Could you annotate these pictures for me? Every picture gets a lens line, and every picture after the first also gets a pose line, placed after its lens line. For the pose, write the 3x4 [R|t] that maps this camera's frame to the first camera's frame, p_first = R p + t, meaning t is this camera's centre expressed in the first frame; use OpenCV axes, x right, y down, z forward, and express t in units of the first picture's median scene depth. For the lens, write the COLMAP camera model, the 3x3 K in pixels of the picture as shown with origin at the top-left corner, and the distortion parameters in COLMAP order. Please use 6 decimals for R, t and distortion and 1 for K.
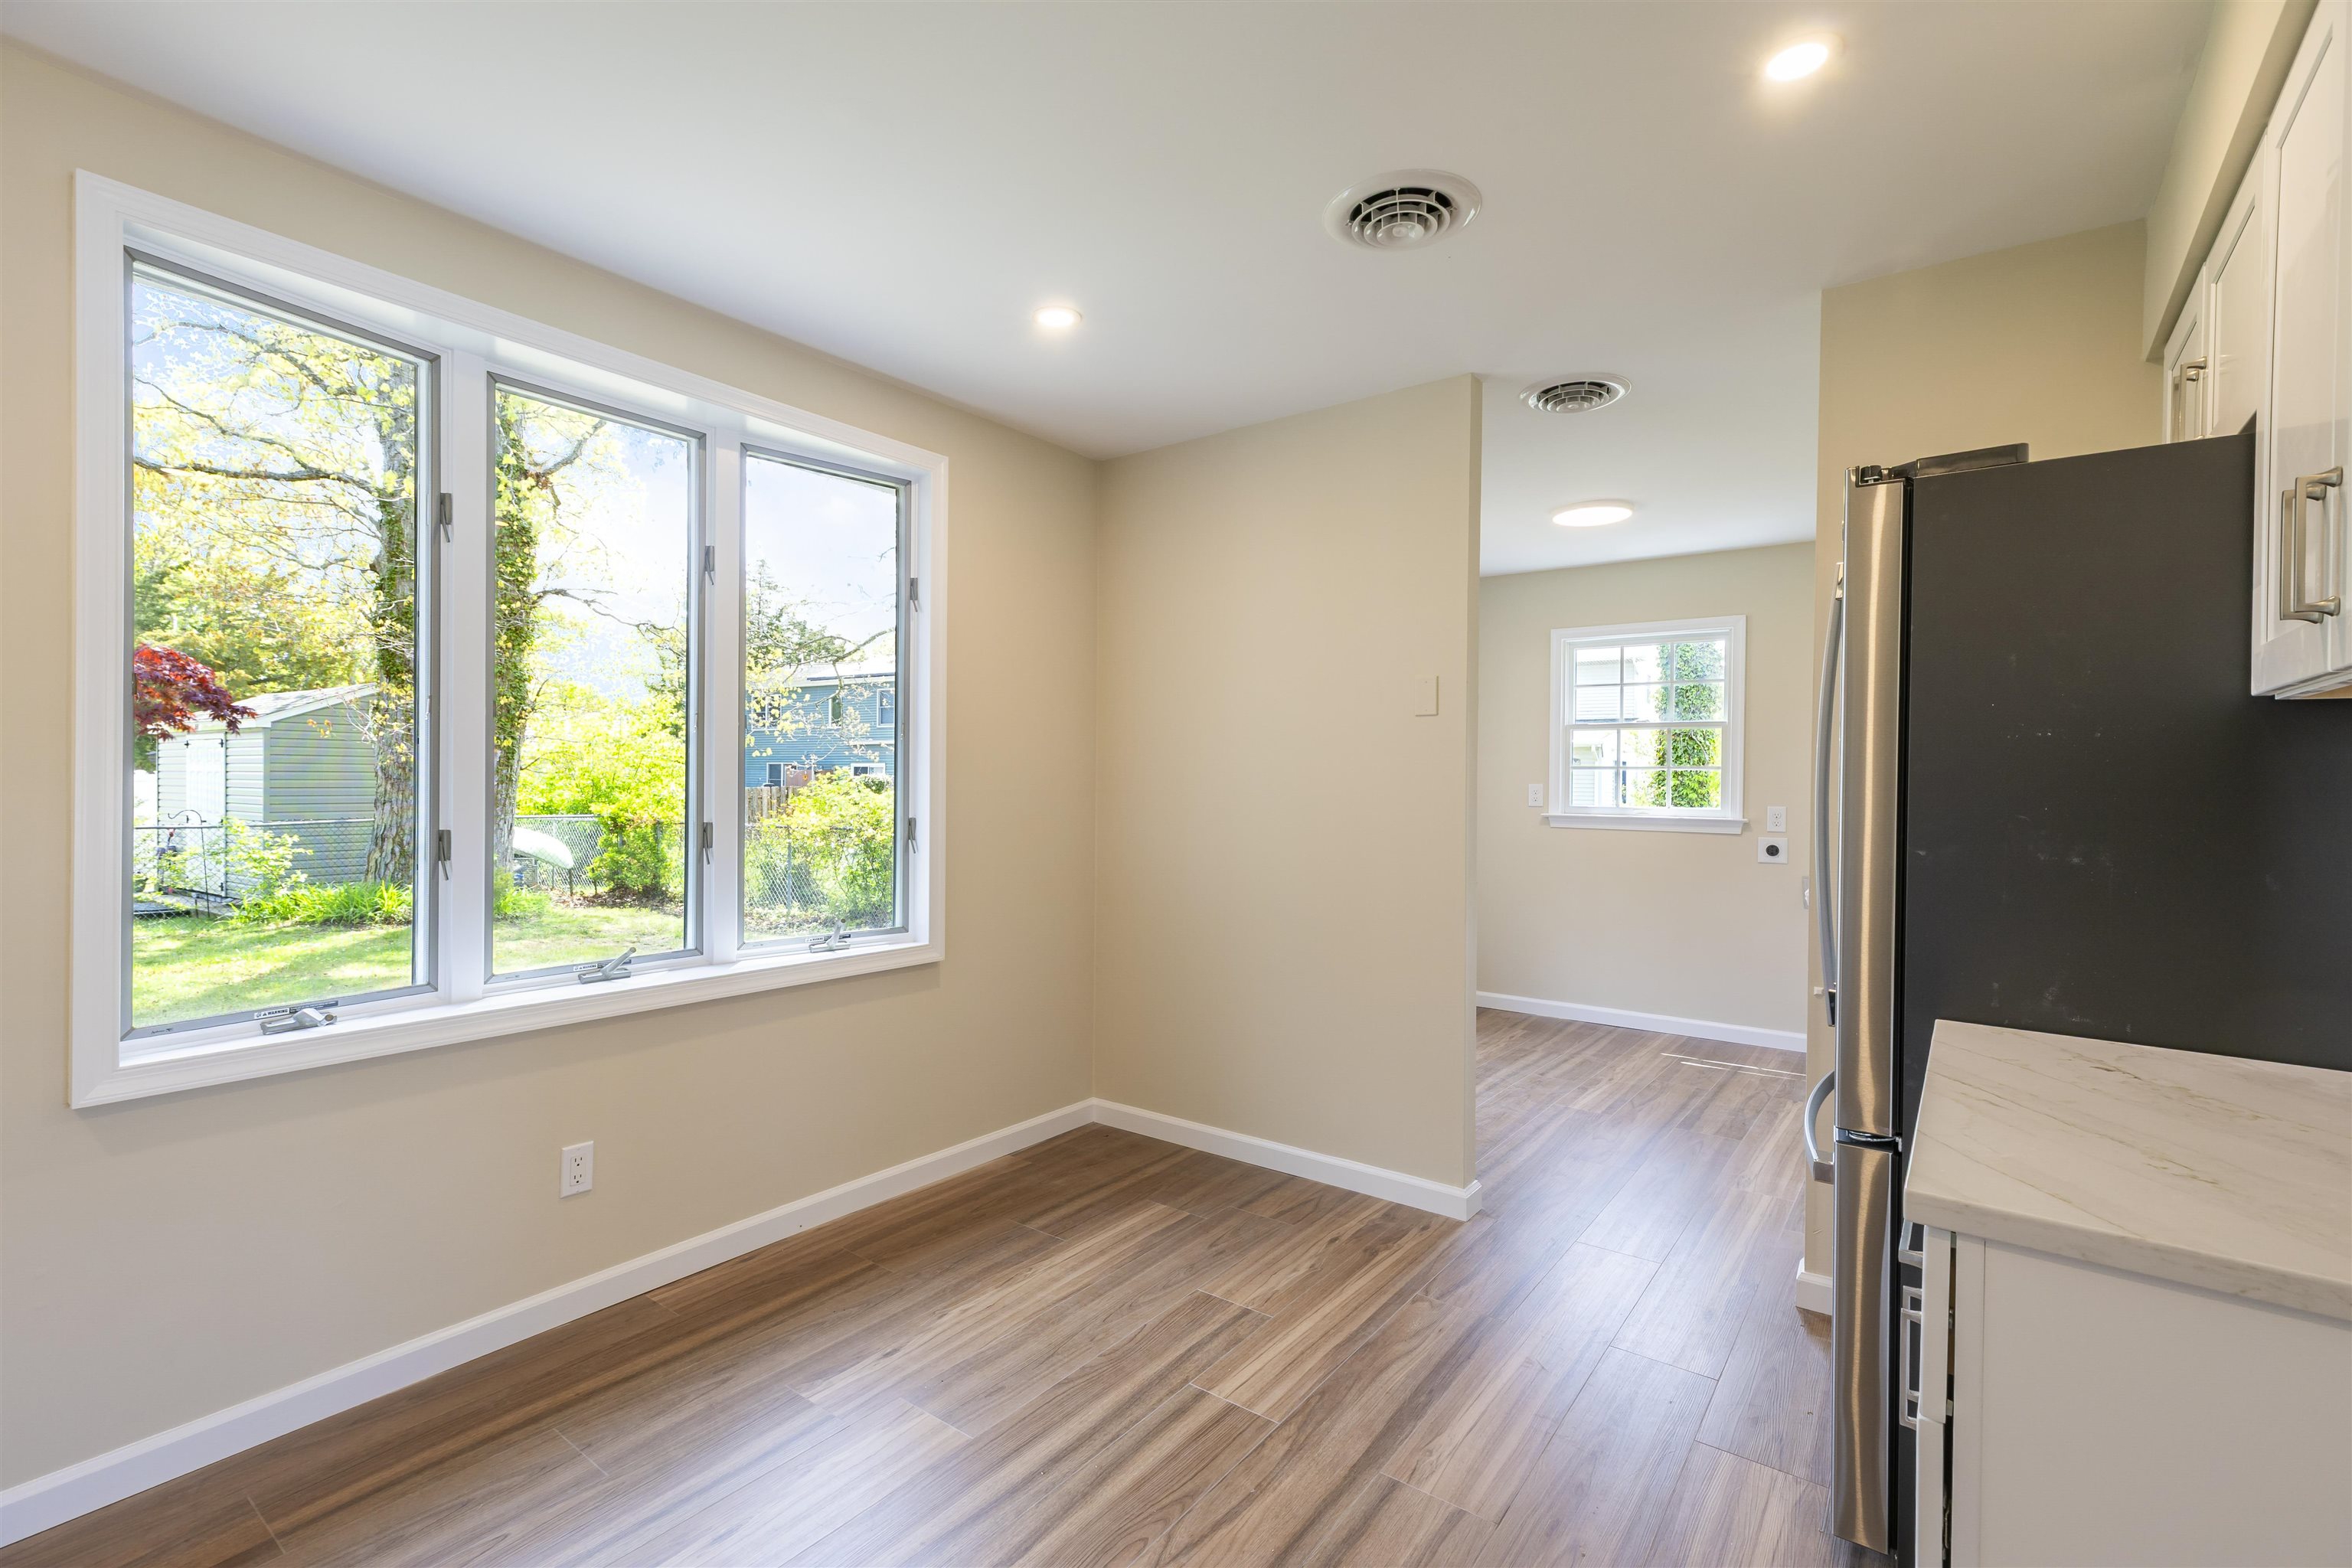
lens RADIAL K [[1056.6, 0, 1176.0], [0, 1056.6, 784.0], [0, 0, 1]] dist [0.009520, -0.000057]
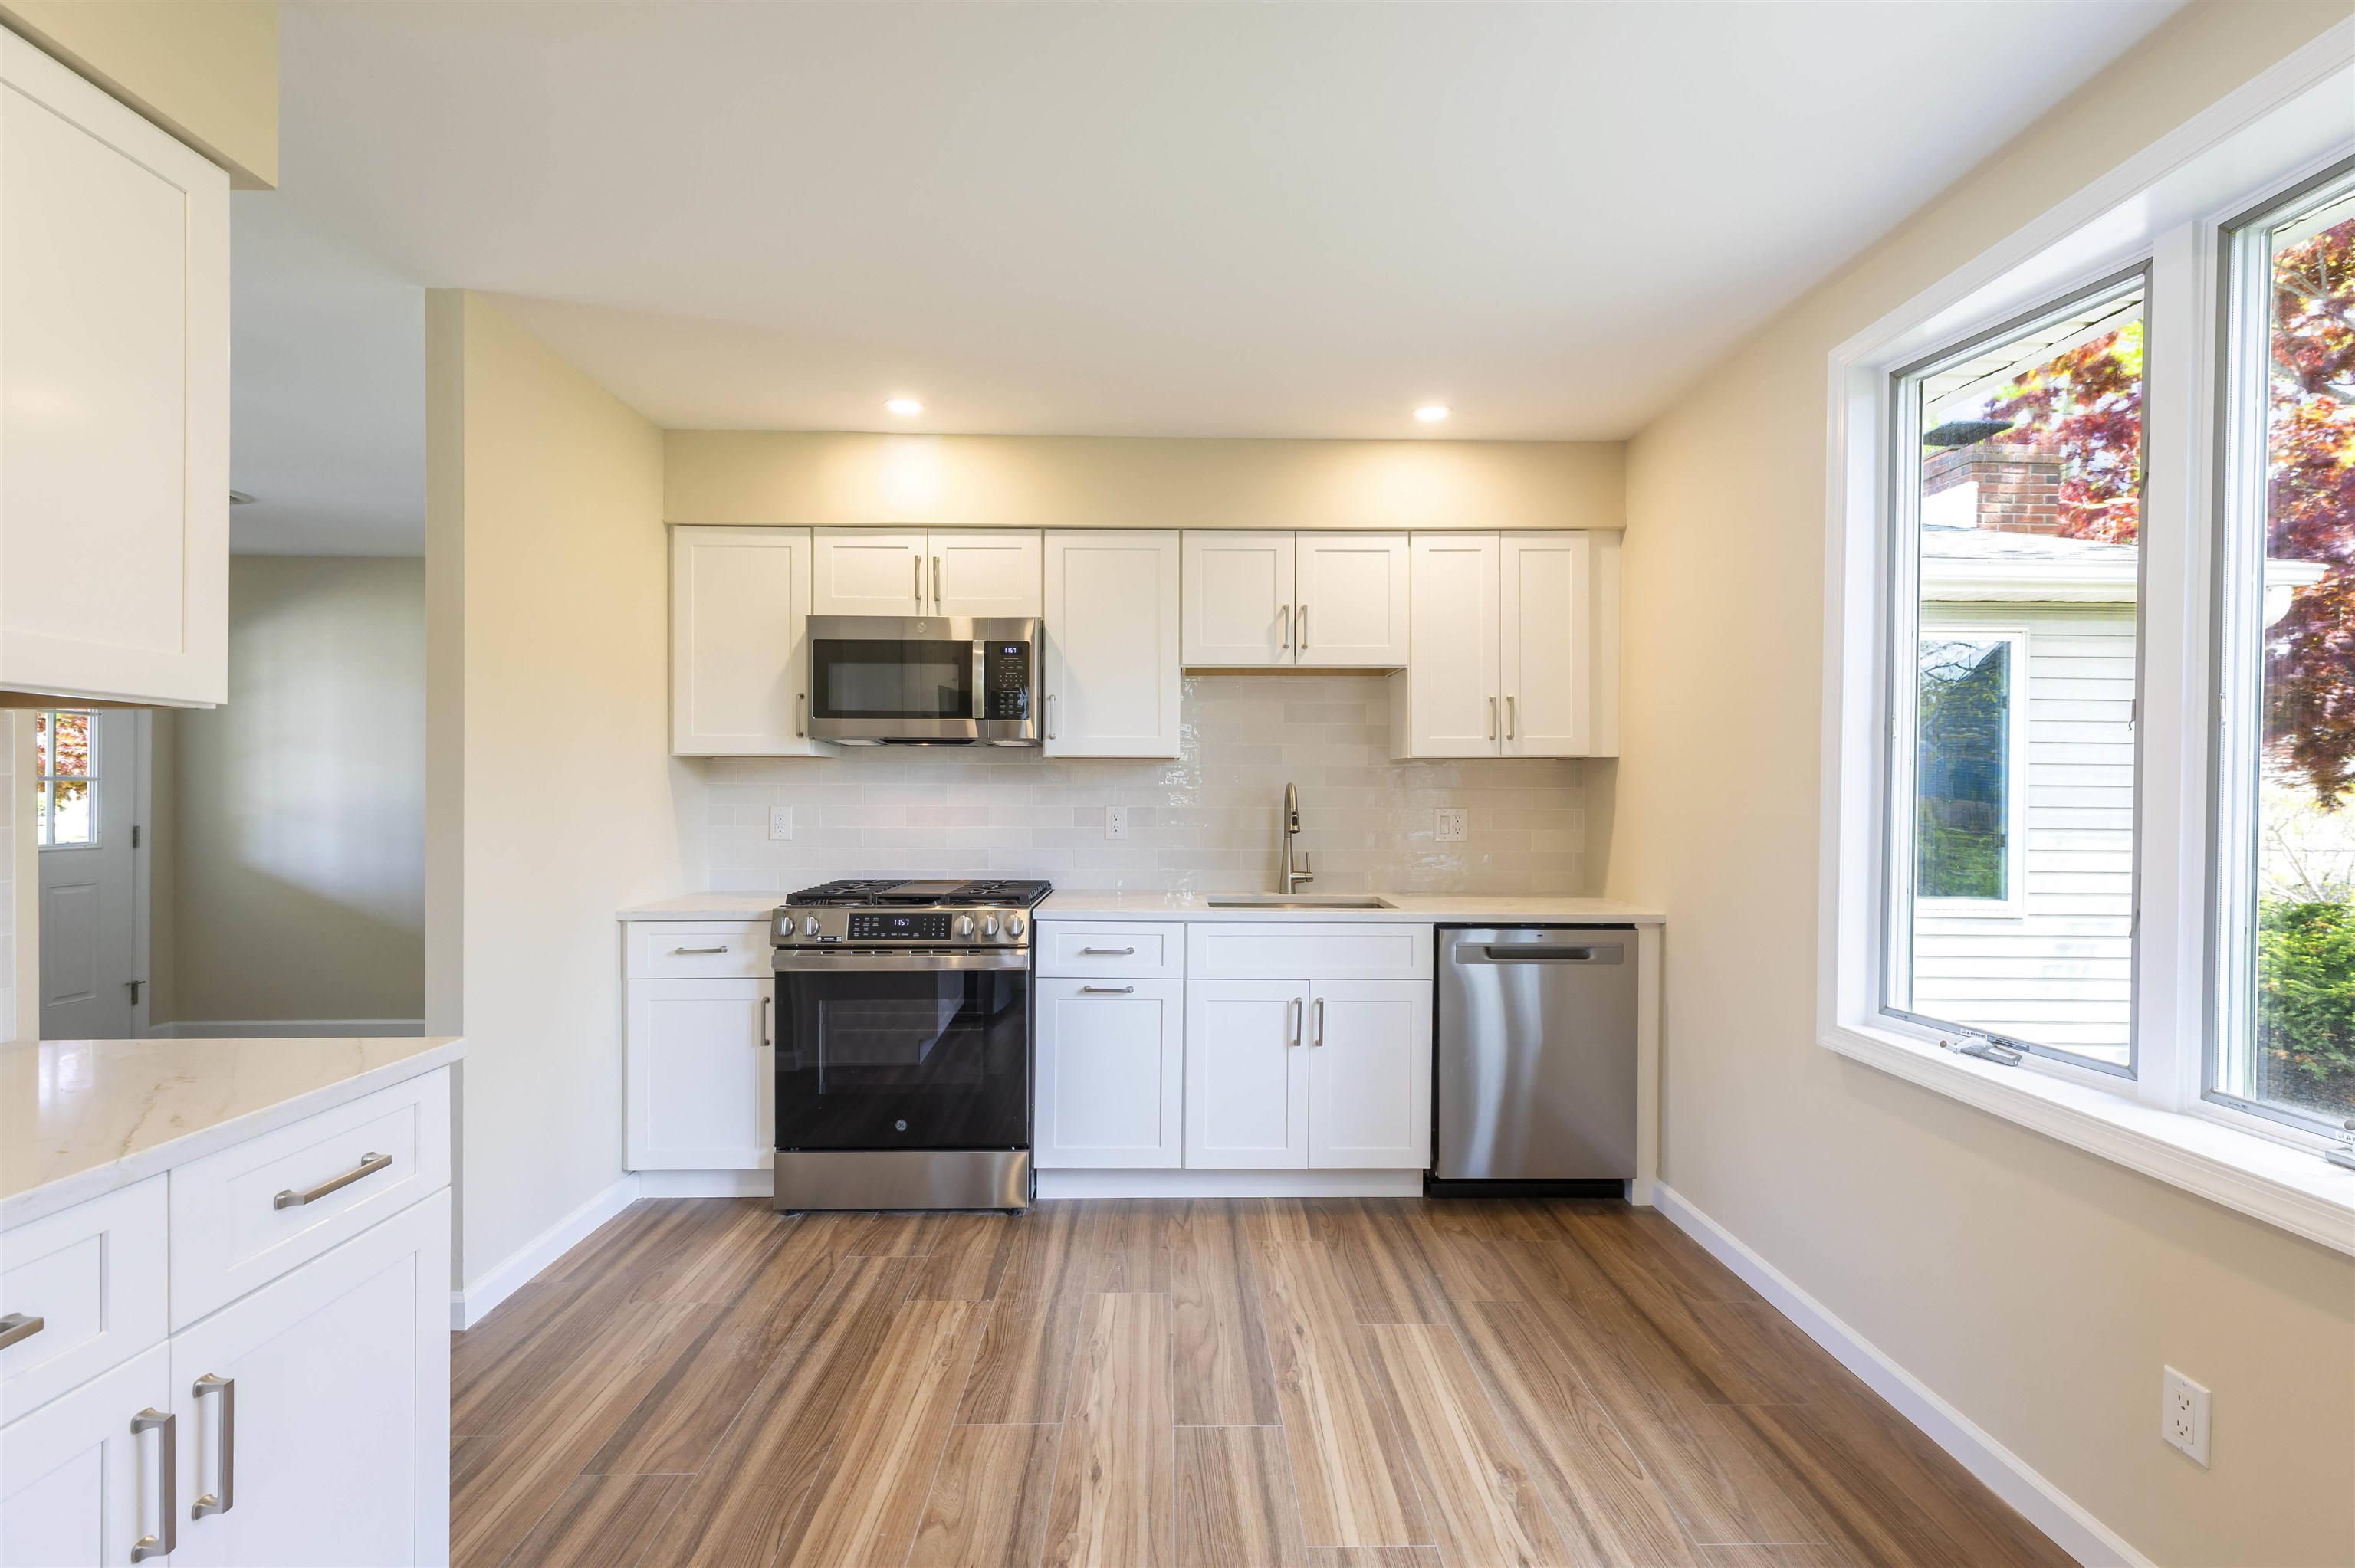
lens RADIAL K [[1061.4, 0, 1187.9], [0, 1061.4, 791.3], [0, 0, 1]] dist [0.012796, -0.000038]
pose [[-0.792436, -0.012792, -0.609821, 0.309238], [-0.017025, 0.999854, 0.001150, -0.004444], [0.609717, 0.011293, -0.792539, 1.123437]]
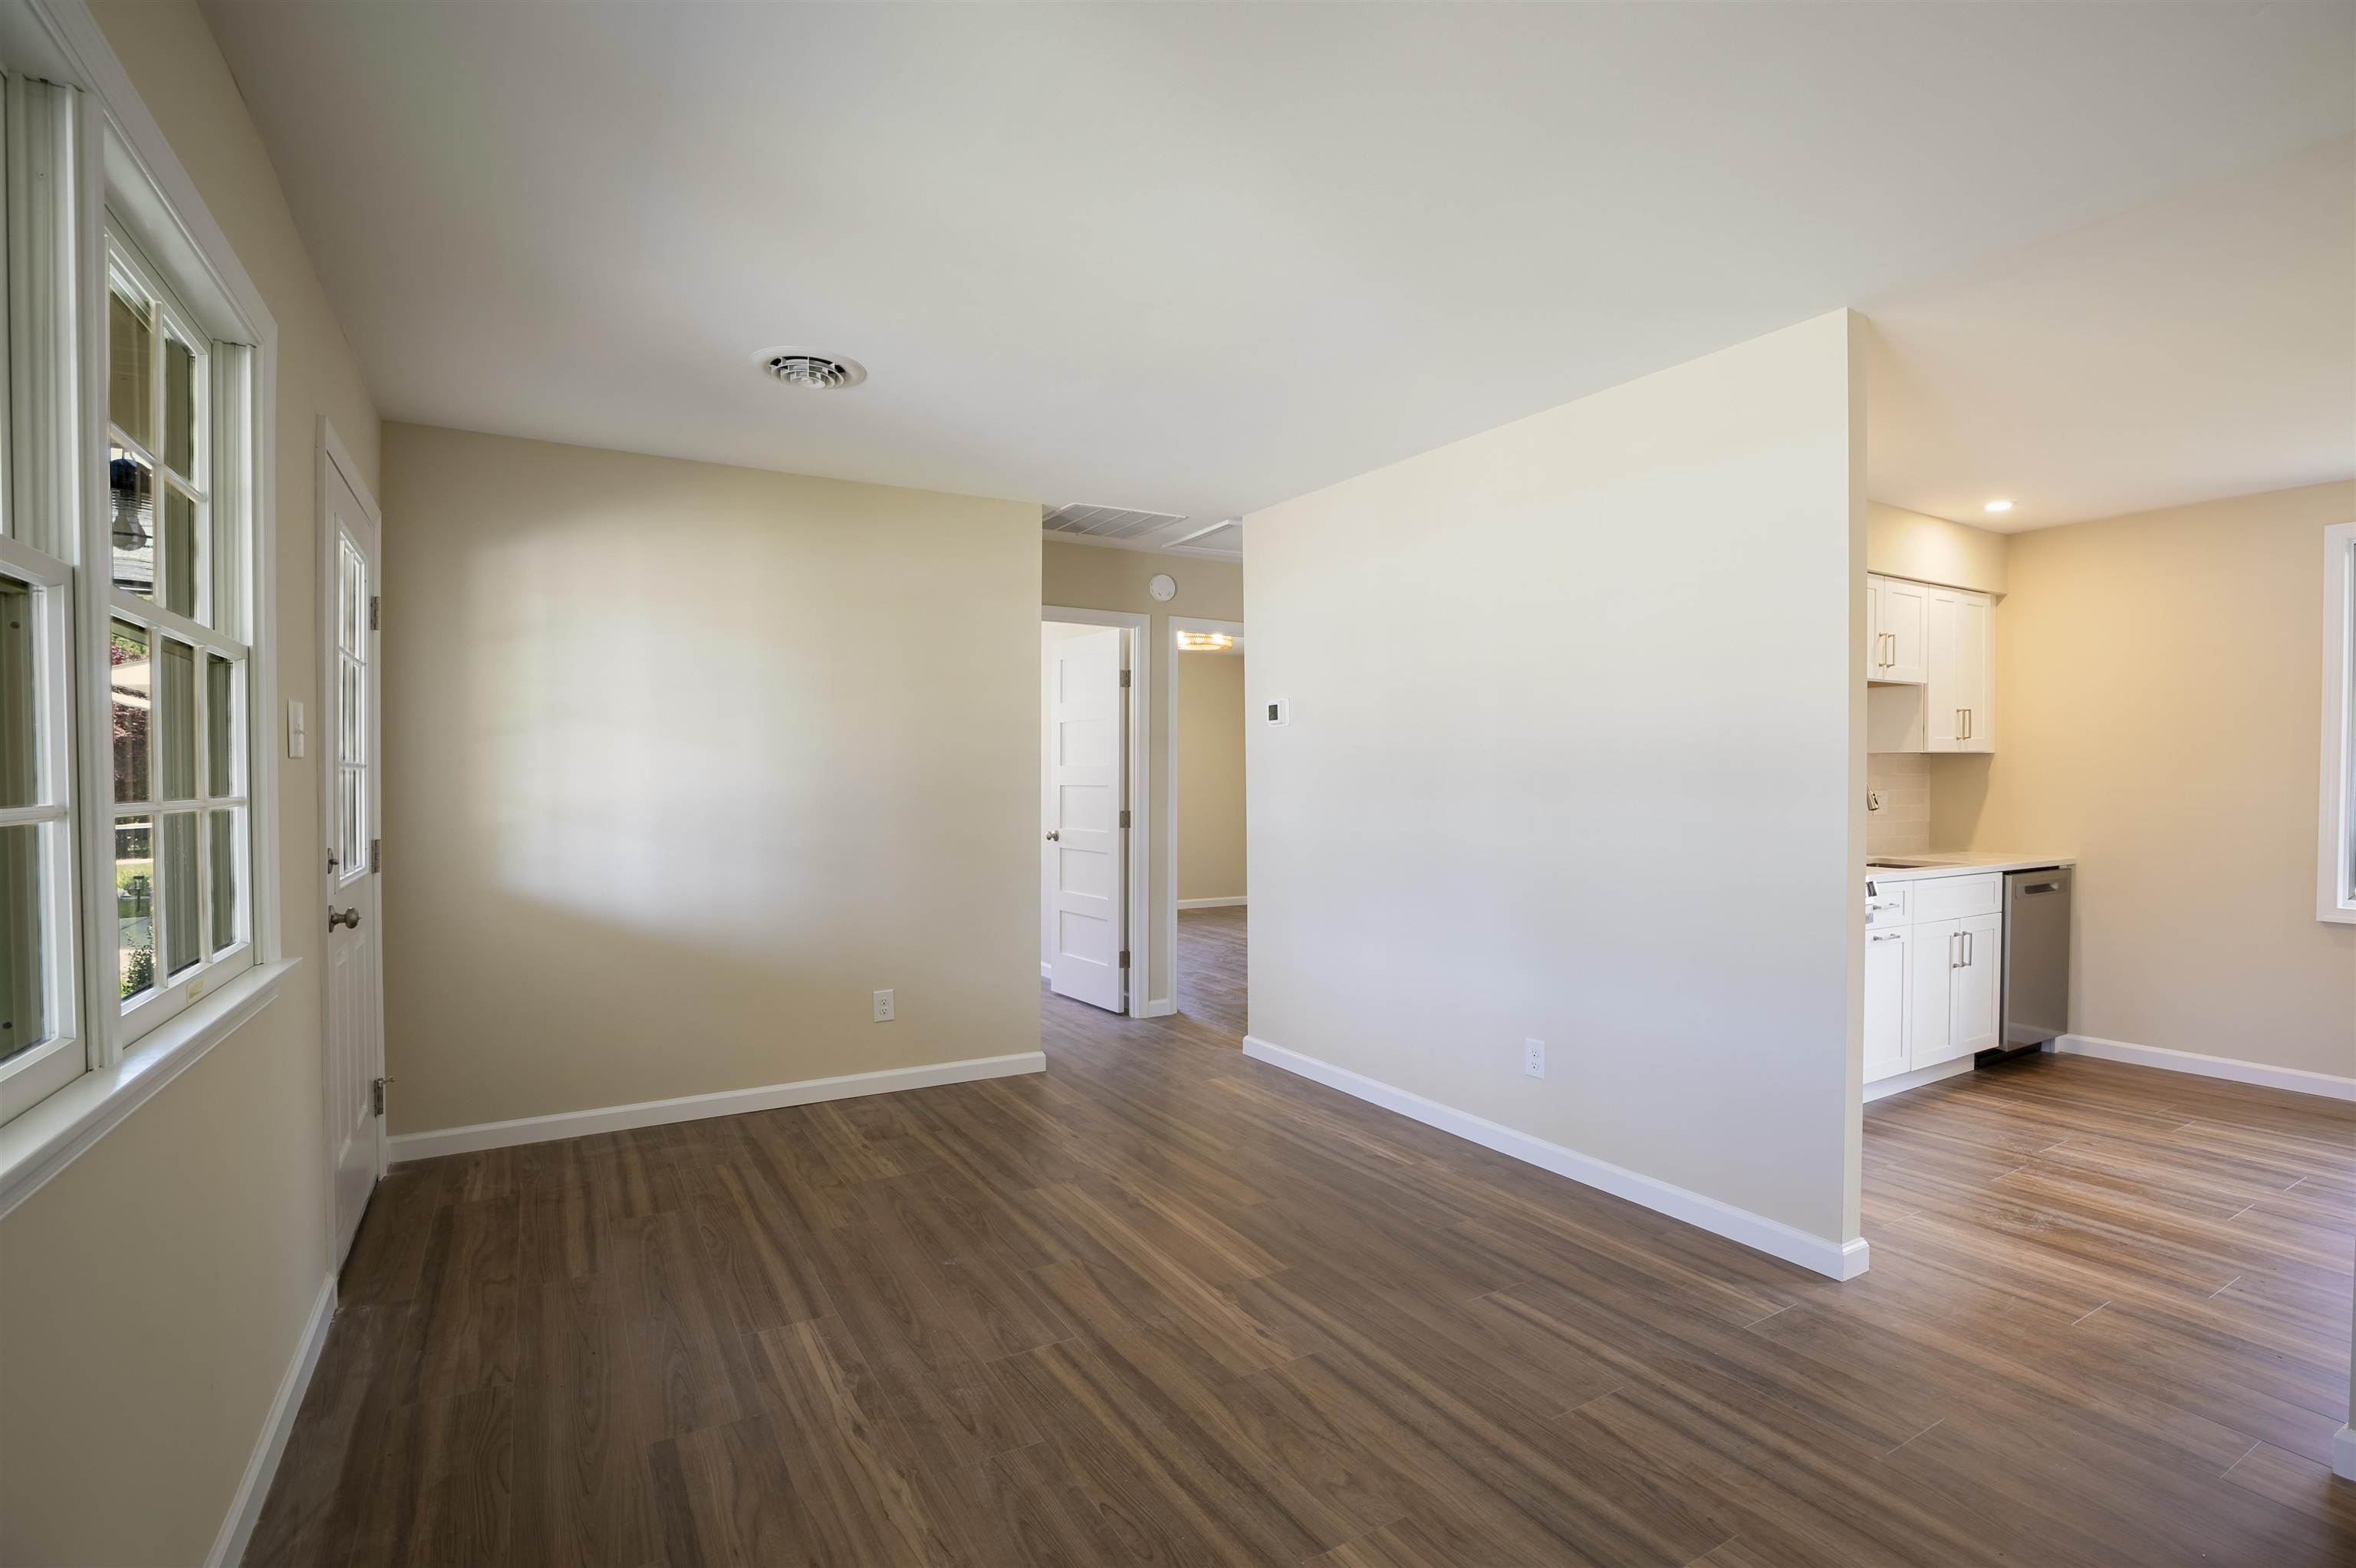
lens RADIAL K [[1095.7, 0, 1188.7], [0, 1095.7, 801.3], [0, 0, 1]] dist [-0.047438, 0.012674]
pose [[-0.383376, 0.008288, -0.923555, 1.499123], [-0.009931, 0.999865, 0.013095, 0.023679], [0.923539, 0.014192, -0.383242, -0.303799]]
